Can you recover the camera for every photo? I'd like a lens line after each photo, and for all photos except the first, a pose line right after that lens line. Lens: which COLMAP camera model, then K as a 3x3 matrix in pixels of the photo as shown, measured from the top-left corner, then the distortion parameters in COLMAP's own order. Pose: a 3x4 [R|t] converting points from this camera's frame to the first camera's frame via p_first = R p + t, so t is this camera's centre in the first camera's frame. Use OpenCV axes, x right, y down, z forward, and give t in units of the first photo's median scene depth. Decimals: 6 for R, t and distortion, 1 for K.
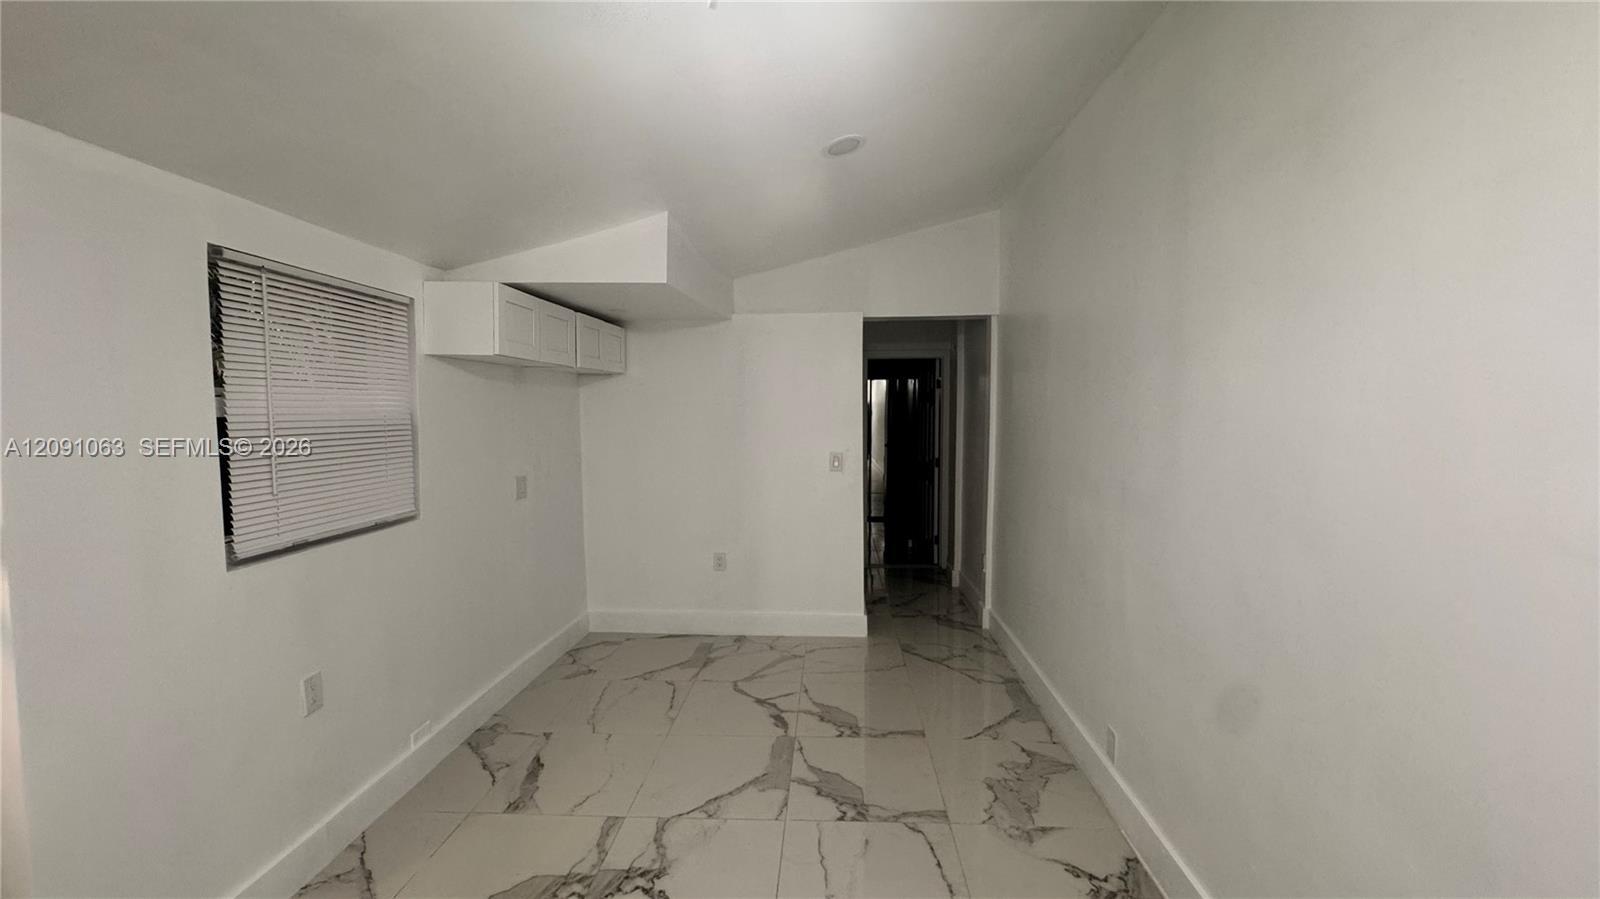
lens RADIAL K [[641.7, 0, 800.9], [0, 641.7, 454.3], [0, 0, 1]] dist [0.001711, 0.000520]
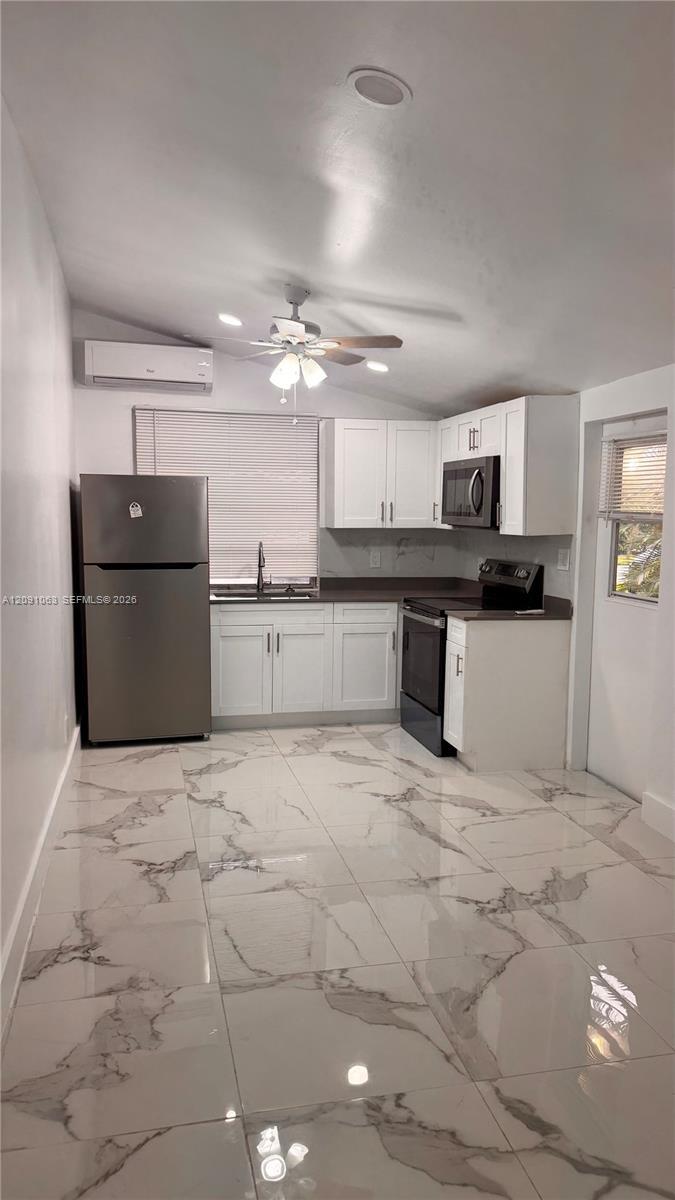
lens RADIAL K [[849.7, 0, 337.5], [0, 849.7, 600.0], [0, 0, 1]] dist [0.082222, -0.003347]
pose [[-0.959753, 0.026465, -0.279596, 0.378363], [-0.025772, 0.983050, 0.181518, -0.135896], [0.279660, 0.181418, -0.942803, 1.979751]]
